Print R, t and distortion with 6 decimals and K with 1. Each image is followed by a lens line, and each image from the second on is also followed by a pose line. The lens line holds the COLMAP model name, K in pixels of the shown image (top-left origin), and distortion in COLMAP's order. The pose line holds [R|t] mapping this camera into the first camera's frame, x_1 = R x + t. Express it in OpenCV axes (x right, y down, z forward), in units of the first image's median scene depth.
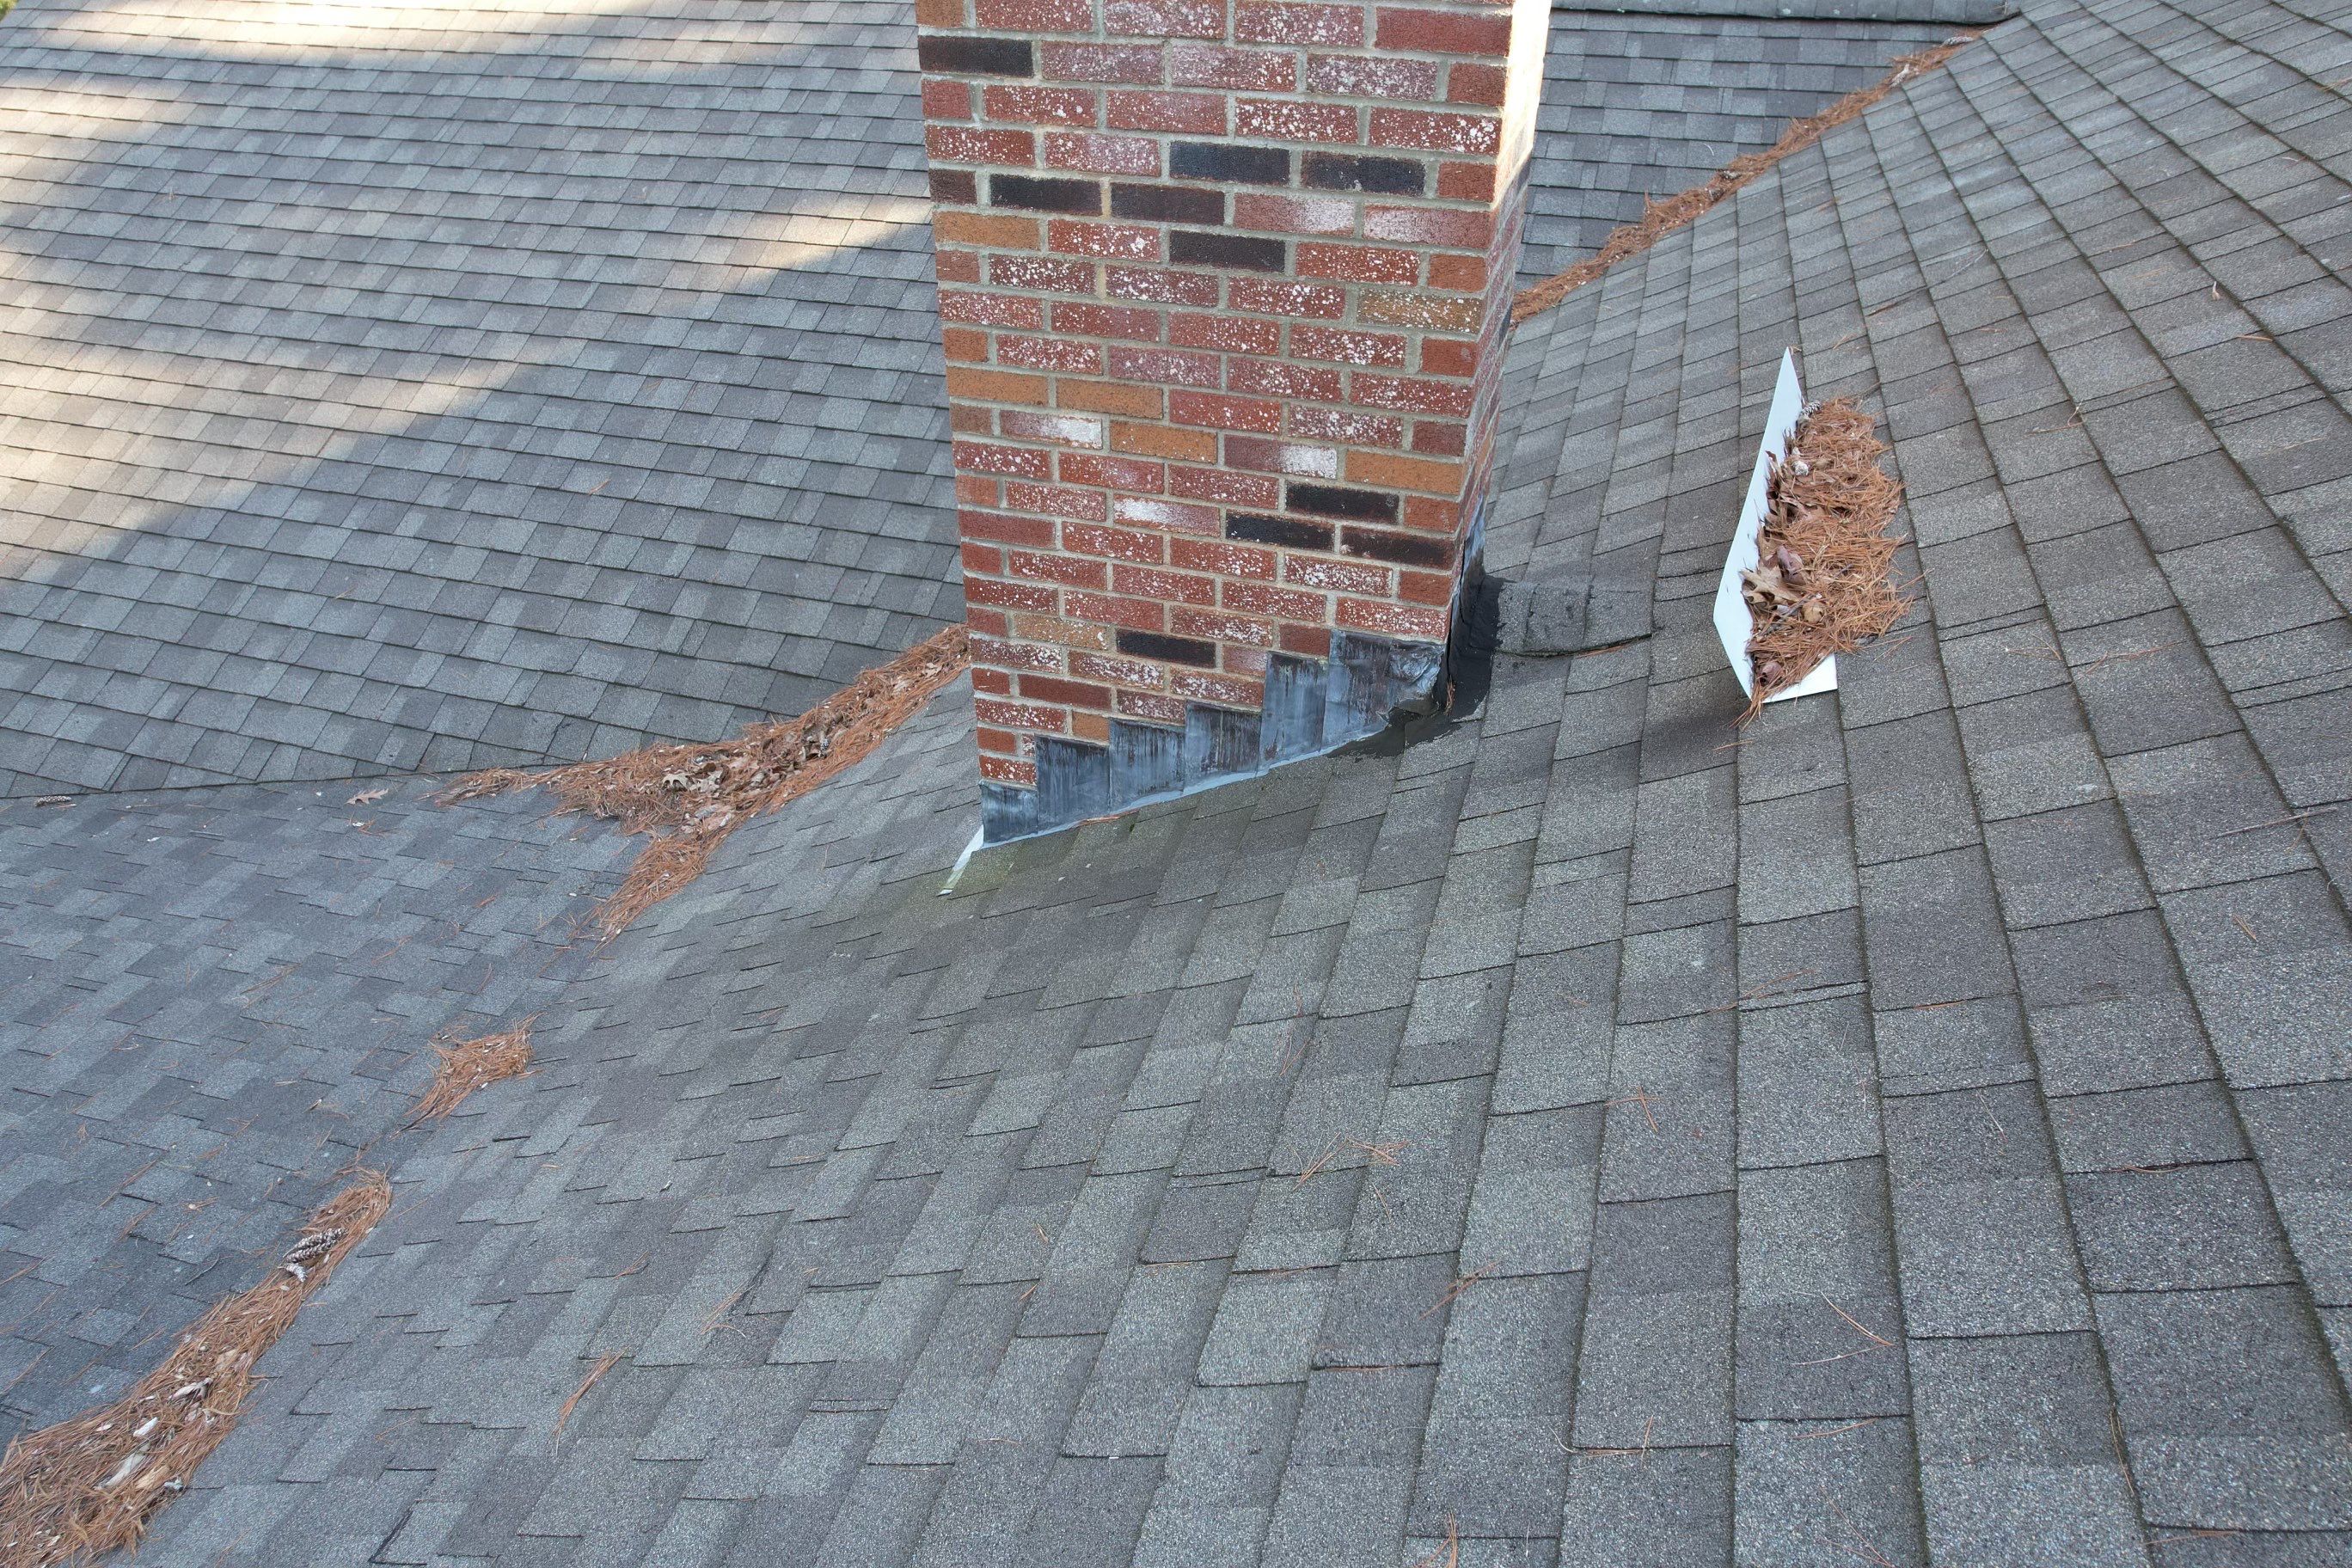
lens RADIAL K [[1507.9, 0, 1174.0], [0, 1507.9, 786.7], [0, 0, 1]] dist [-0.032264, 0.012726]
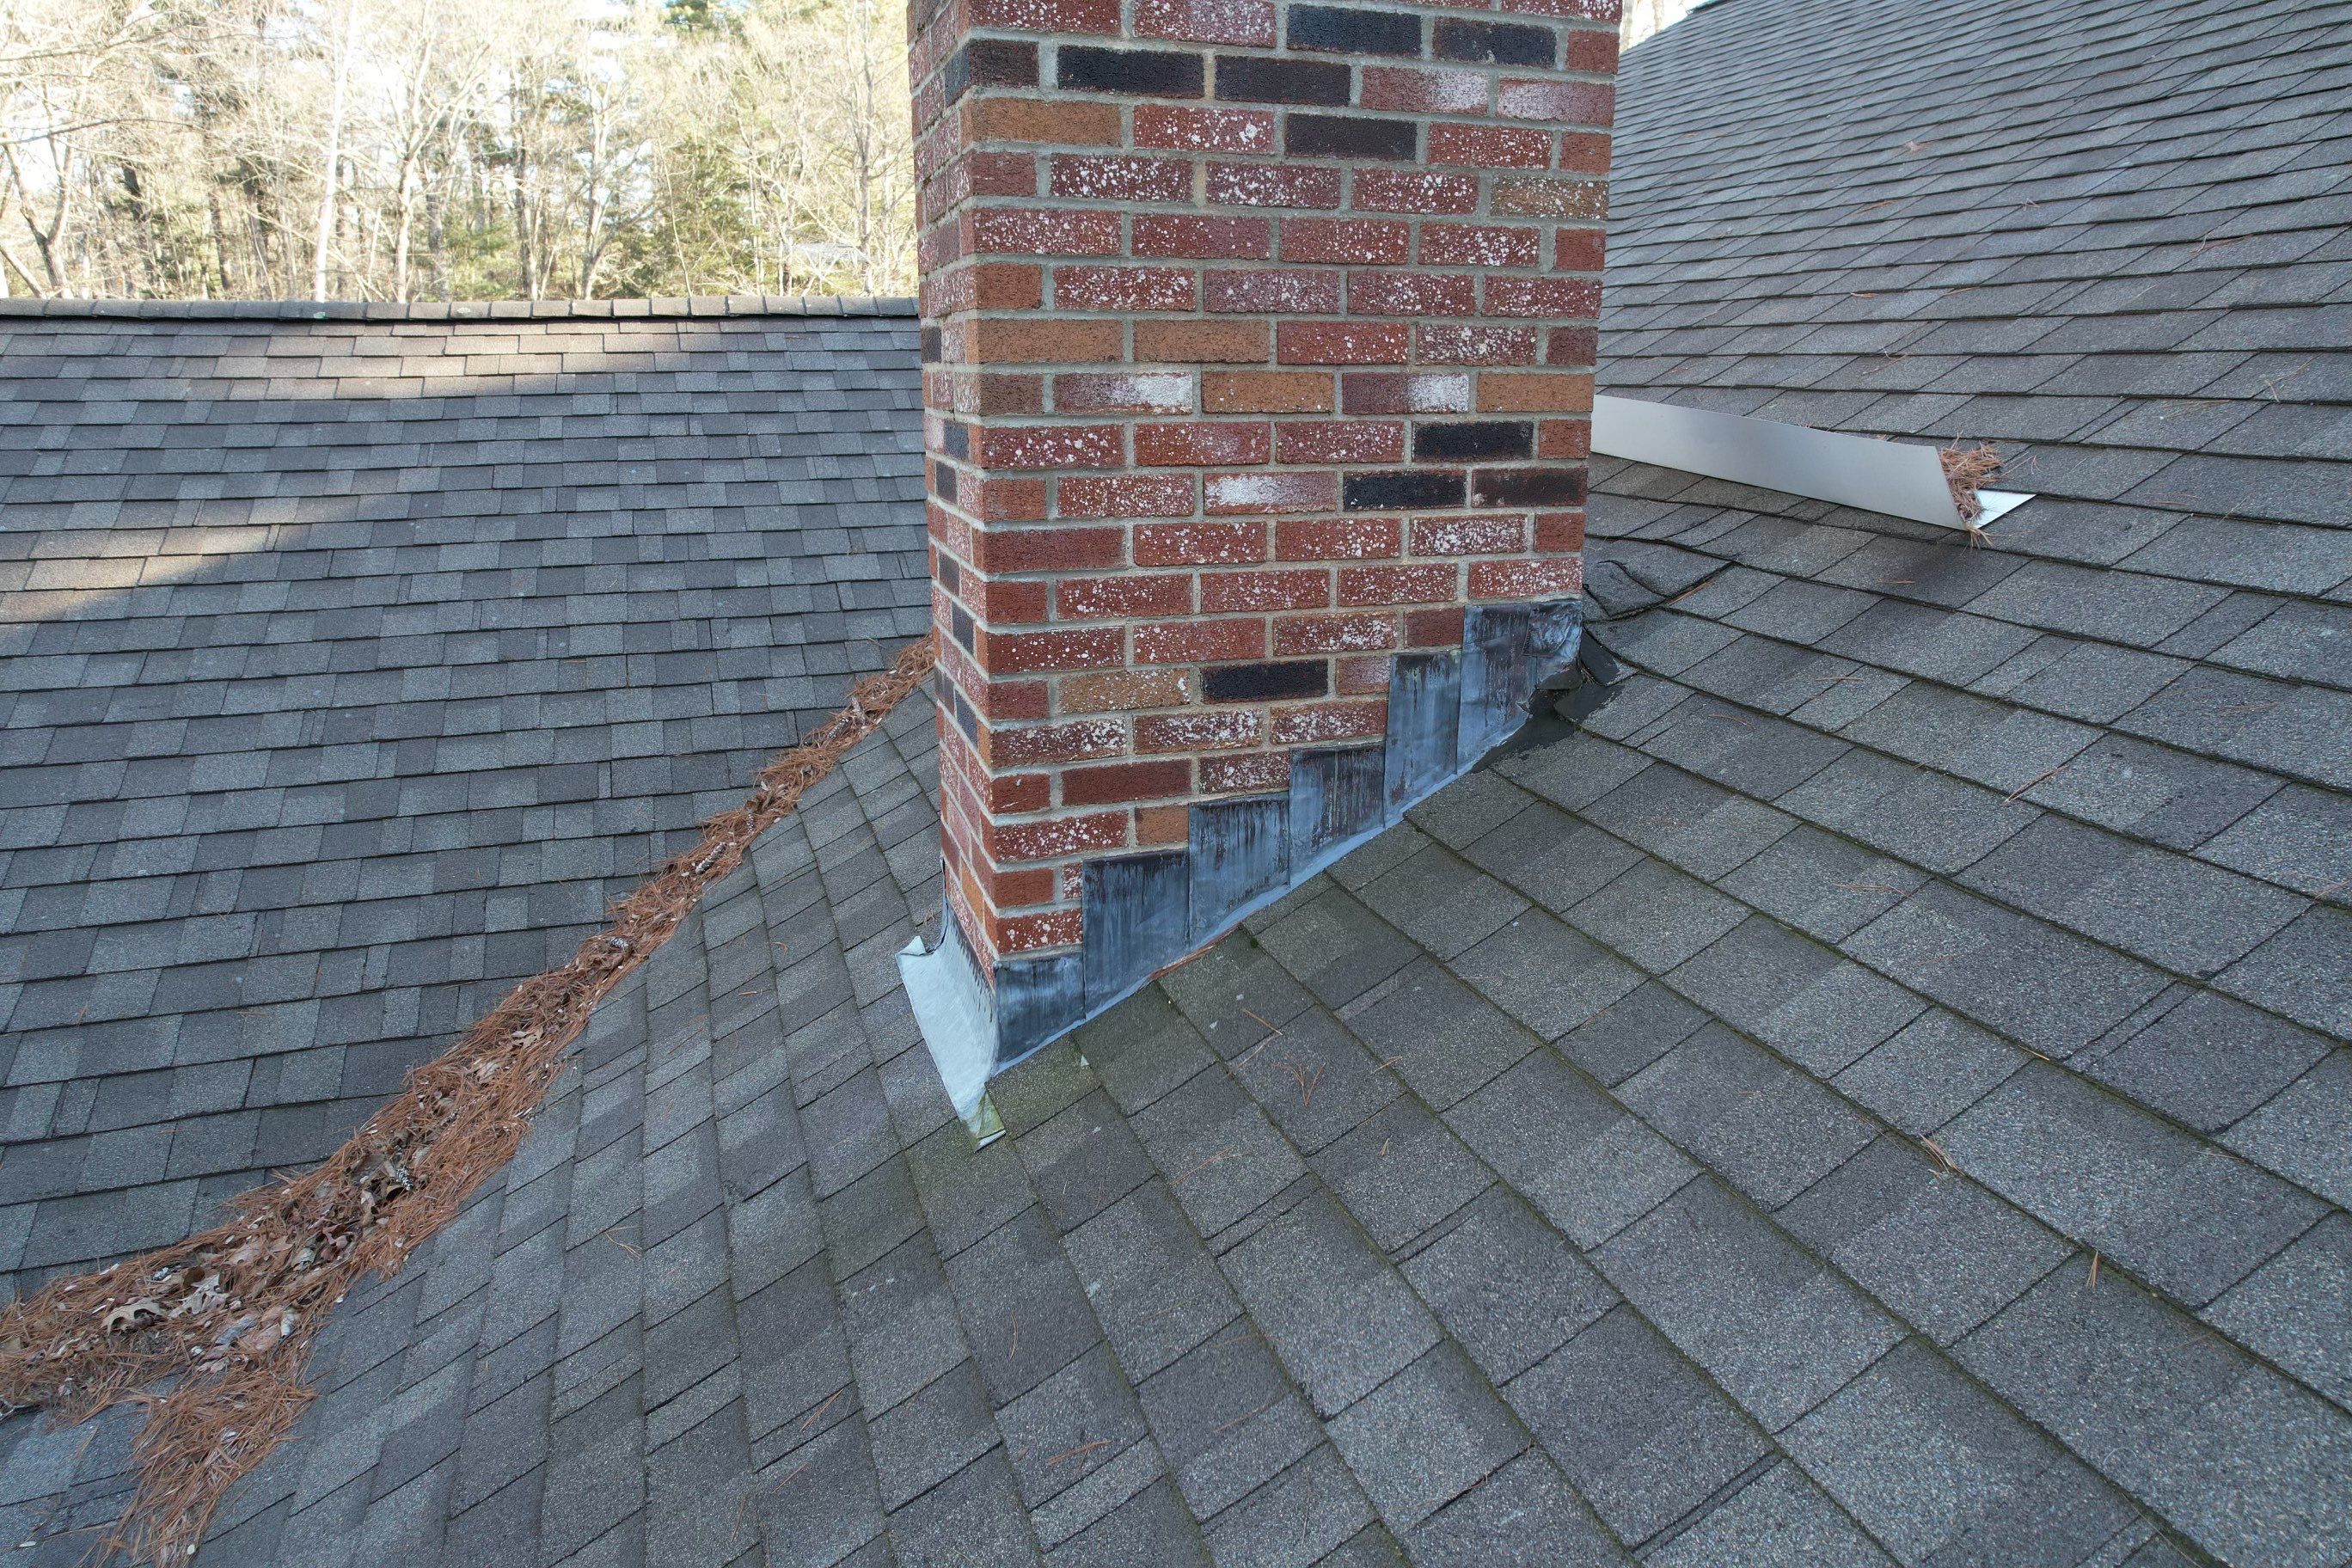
lens RADIAL K [[1507.9, 0, 1176.0], [0, 1507.9, 786.8], [0, 0, 1]] dist [-0.032264, 0.012726]
pose [[0.807607, -0.155921, 0.568736, -0.522329], [0.330661, 0.918275, -0.217792, 0.117951], [-0.488298, 0.363949, 0.793162, 0.456327]]
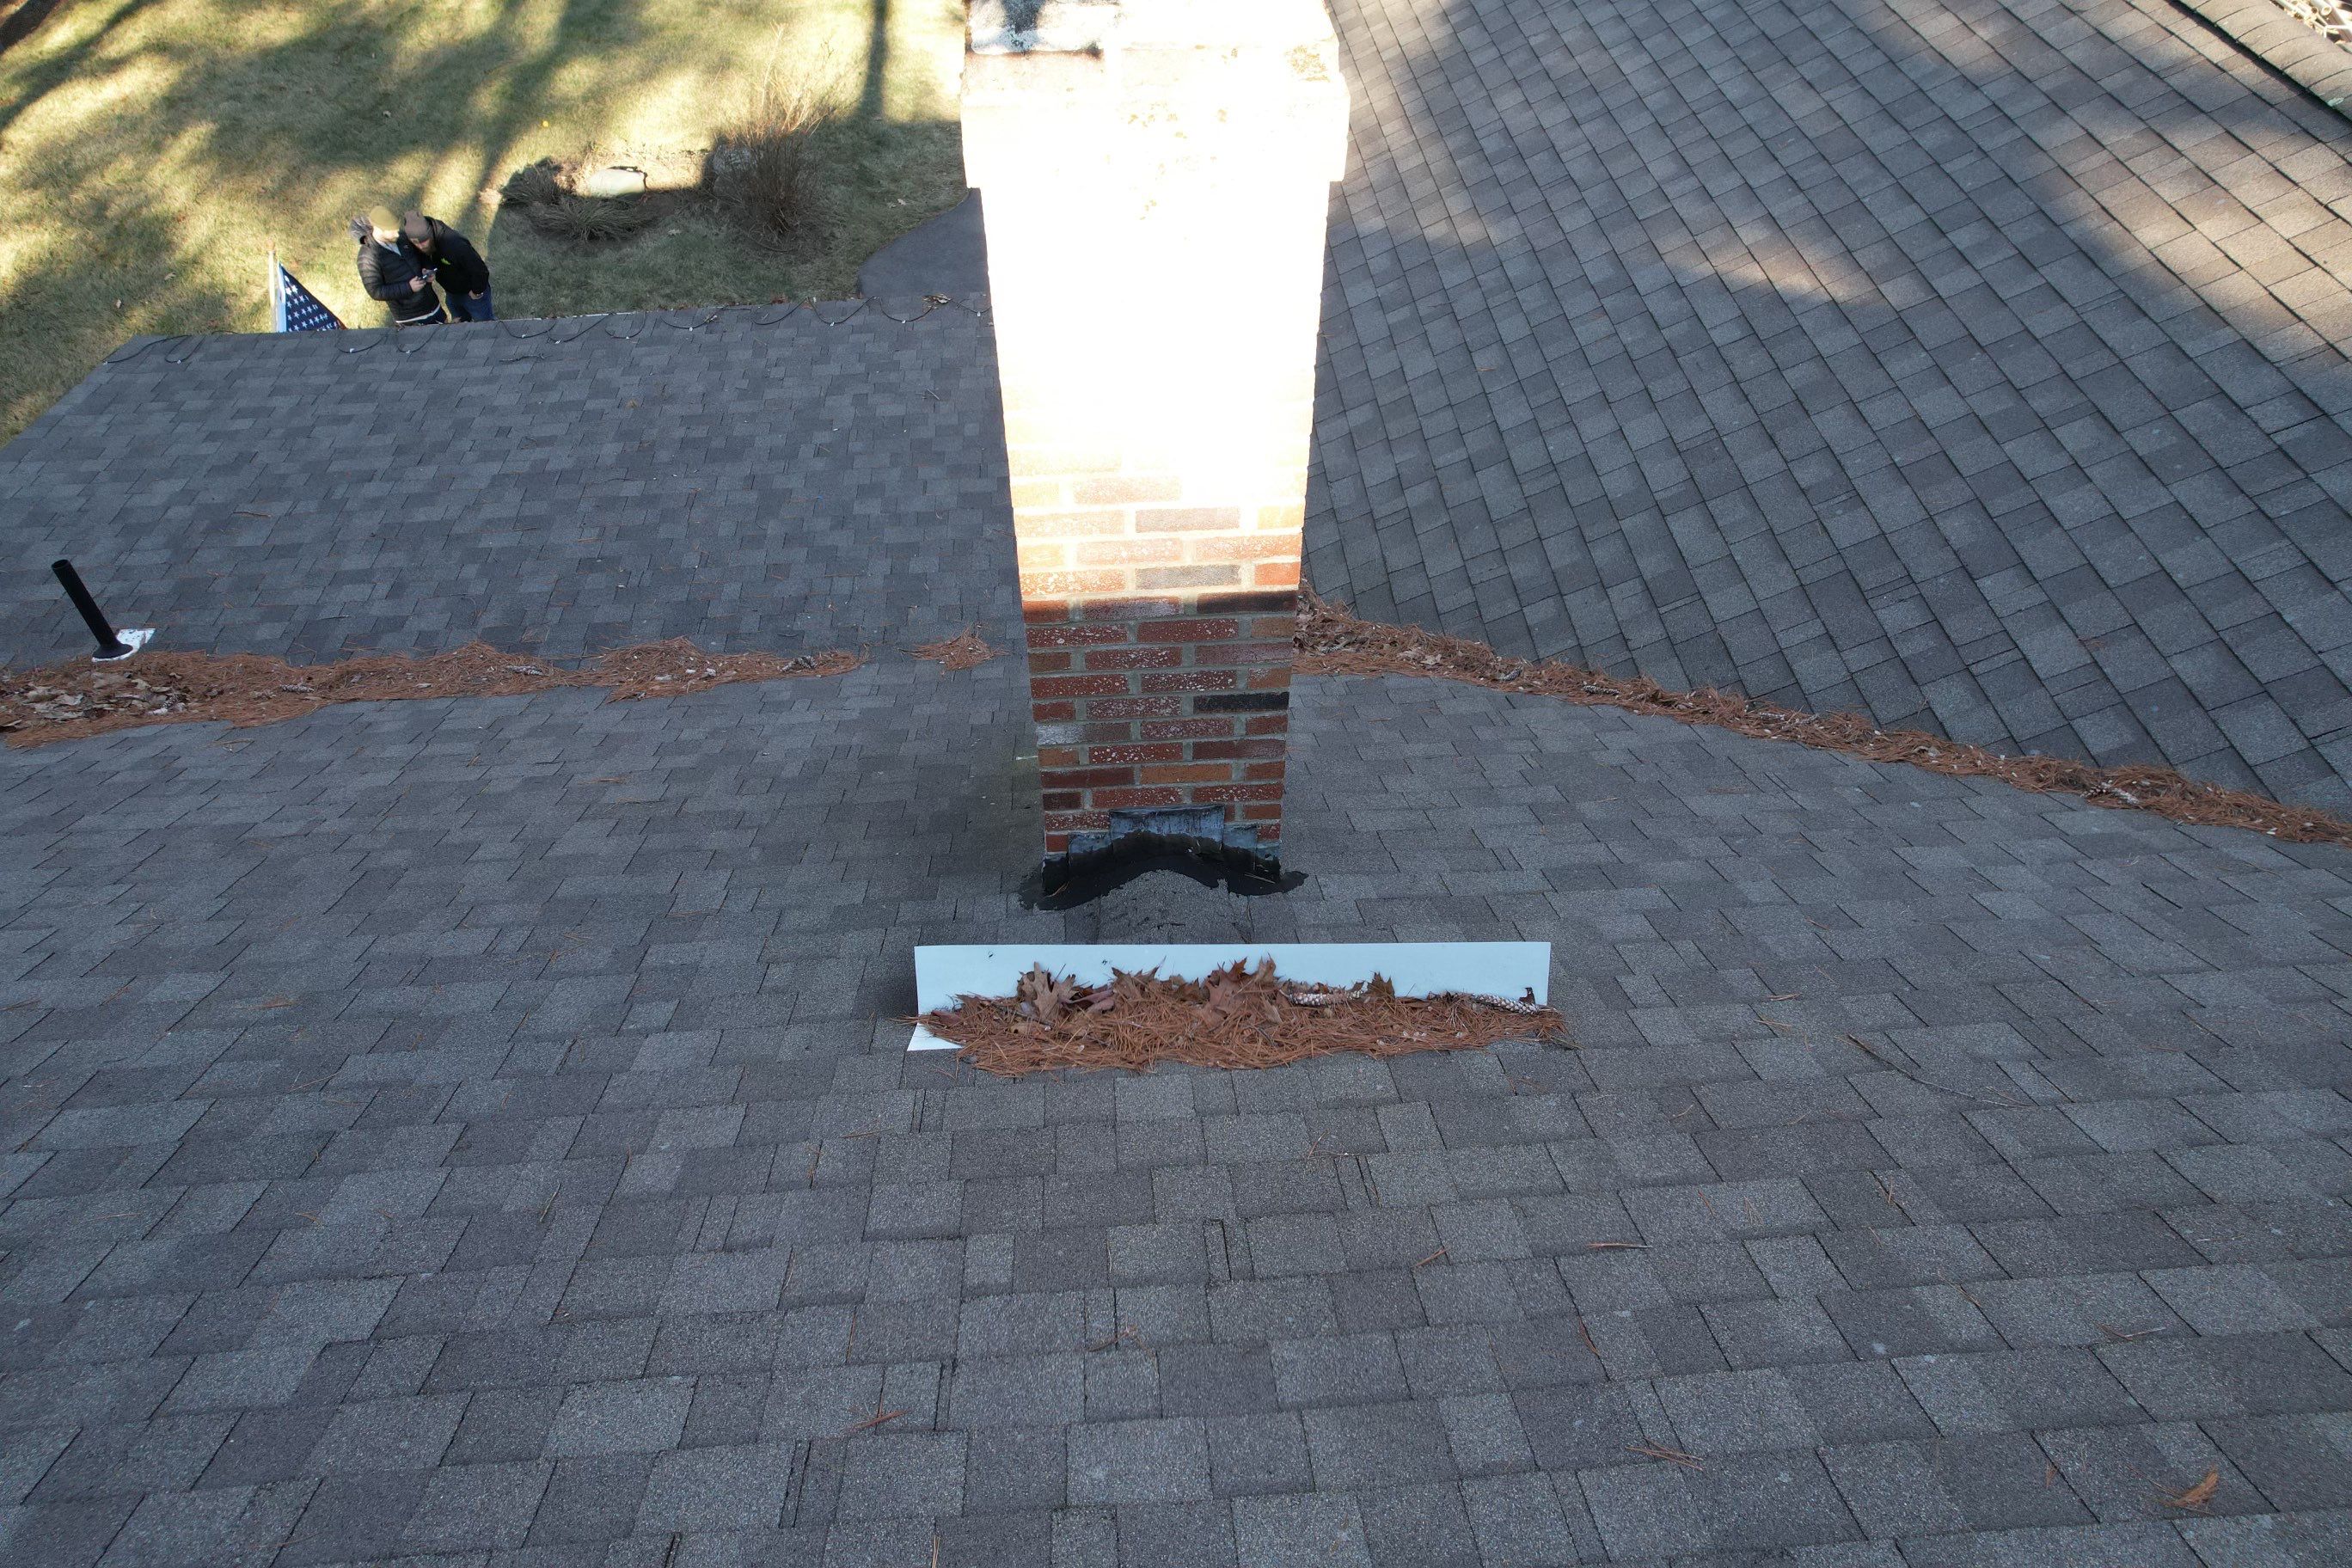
lens RADIAL K [[1507.9, 0, 1183.0], [0, 1507.9, 782.8], [0, 0, 1]] dist [-0.032264, 0.012726]
pose [[0.373714, 0.686409, -0.623844, 0.966864], [-0.524451, 0.711115, 0.468259, -0.792634], [0.765042, 0.152180, 0.625741, 0.267114]]
